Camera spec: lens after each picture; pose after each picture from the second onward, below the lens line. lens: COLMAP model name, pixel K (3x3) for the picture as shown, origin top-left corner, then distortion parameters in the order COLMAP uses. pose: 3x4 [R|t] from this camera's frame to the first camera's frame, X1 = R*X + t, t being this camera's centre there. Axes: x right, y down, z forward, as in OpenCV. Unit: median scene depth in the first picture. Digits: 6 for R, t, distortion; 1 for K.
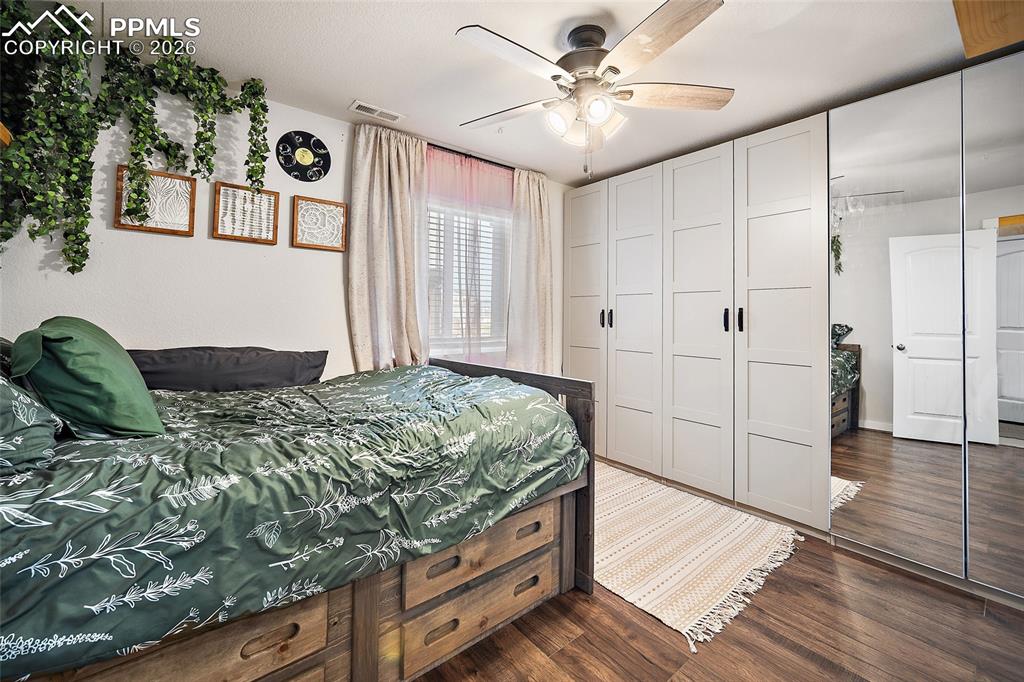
lens RADIAL K [[421.0, 0, 516.9], [0, 421.0, 306.5], [0, 0, 1]] dist [-0.002180, -0.000297]
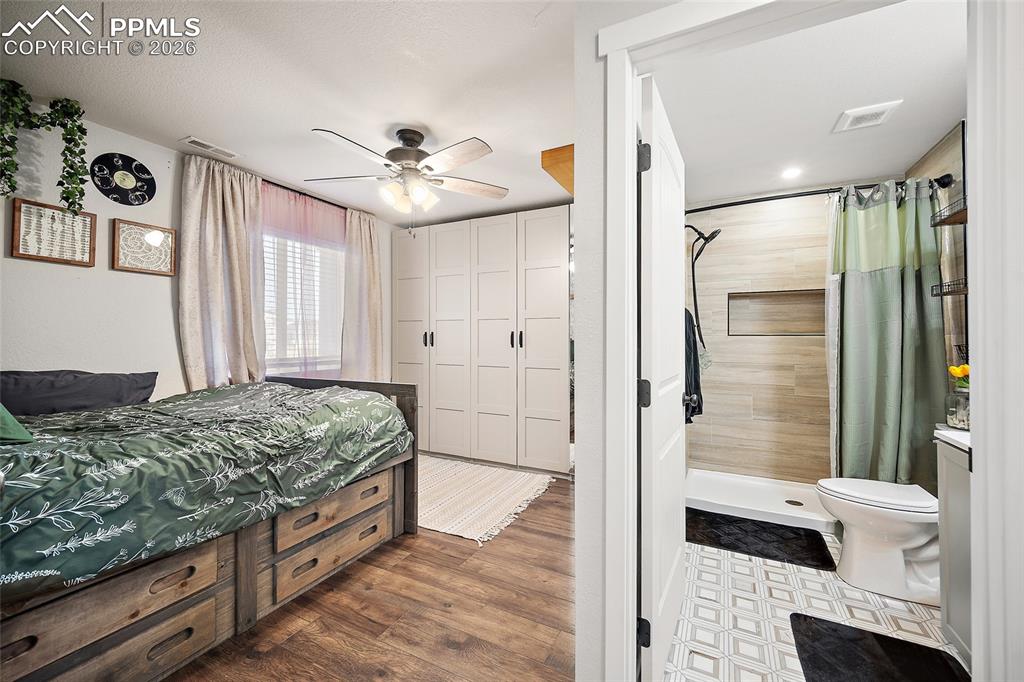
lens RADIAL K [[409.9, 0, 515.4], [0, 409.9, 343.8], [0, 0, 1]] dist [-0.001249, -0.000136]
pose [[0.917449, -0.011592, 0.397685, -0.060191], [-0.003567, 0.999296, 0.037359, -0.007000], [-0.397838, -0.035693, 0.916761, -0.392569]]
